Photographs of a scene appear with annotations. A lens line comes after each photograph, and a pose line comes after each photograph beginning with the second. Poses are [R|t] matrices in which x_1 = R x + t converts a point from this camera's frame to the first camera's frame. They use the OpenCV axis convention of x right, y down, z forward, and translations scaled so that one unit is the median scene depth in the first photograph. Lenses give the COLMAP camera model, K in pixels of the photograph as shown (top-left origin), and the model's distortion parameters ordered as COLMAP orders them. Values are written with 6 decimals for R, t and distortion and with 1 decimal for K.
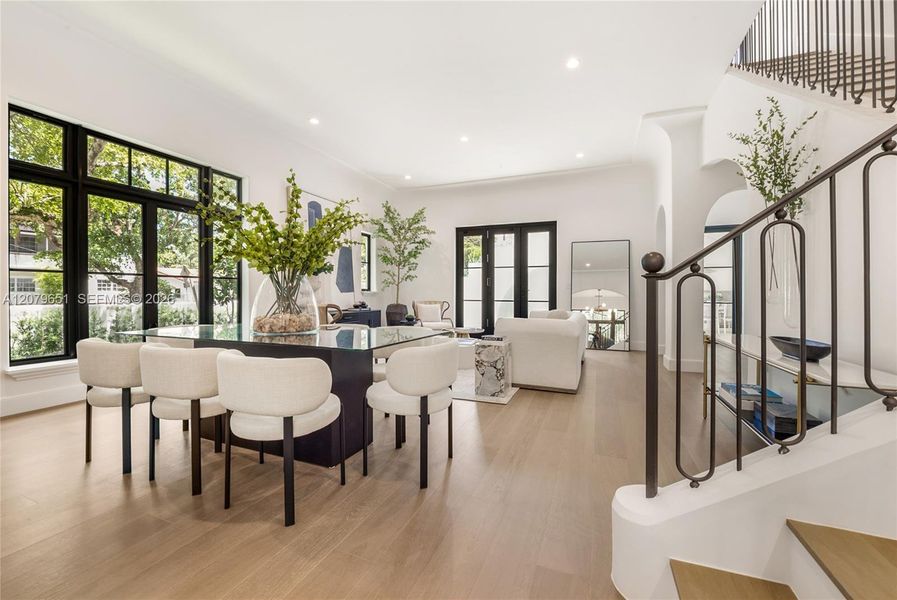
lens RADIAL K [[363.8, 0, 453.1], [0, 363.8, 298.0], [0, 0, 1]] dist [-0.004850, -0.000546]
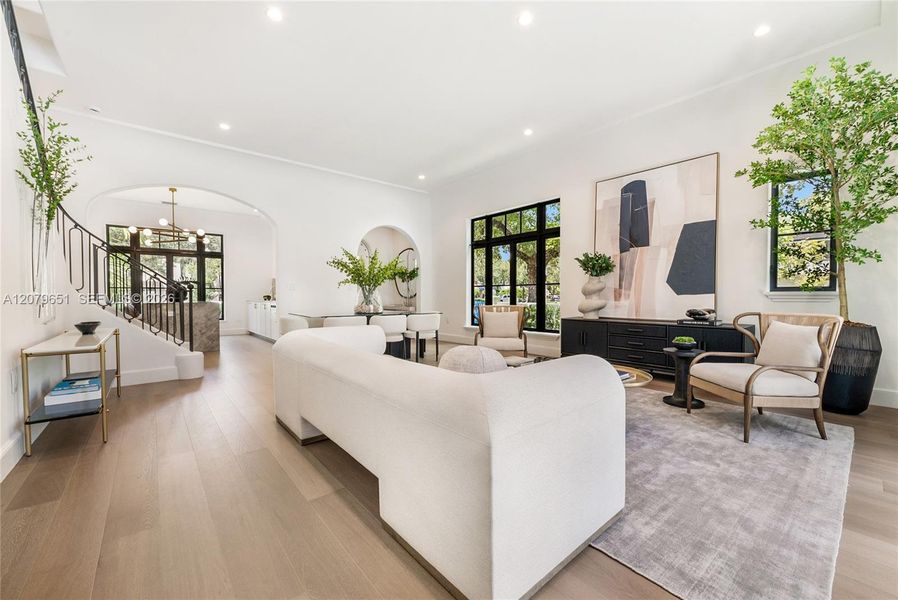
lens RADIAL K [[364.2, 0, 453.6], [0, 364.2, 298.0], [0, 0, 1]] dist [-0.004850, -0.000546]
pose [[-0.460547, 0.011298, -0.887564, 0.792992], [-0.002140, 0.999902, 0.013839, -0.026932], [0.887633, 0.008272, -0.460477, 1.555467]]
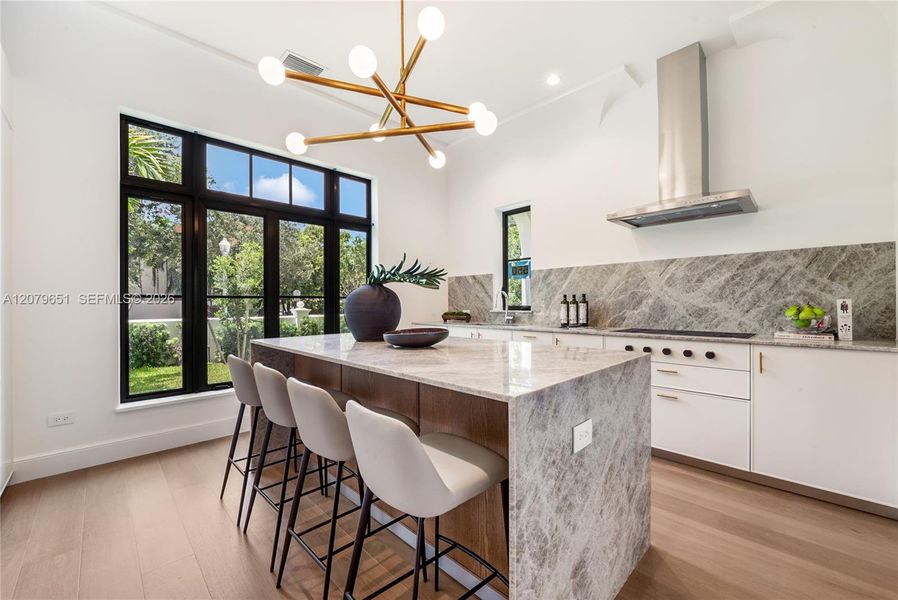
lens RADIAL K [[364.2, 0, 453.6], [0, 364.2, 298.0], [0, 0, 1]] dist [-0.004850, -0.000546]
pose [[0.916352, -0.001002, -0.400371, -0.074057], [-0.005655, 0.999865, -0.015446, -0.050053], [0.400333, 0.016418, 0.916223, 0.382878]]
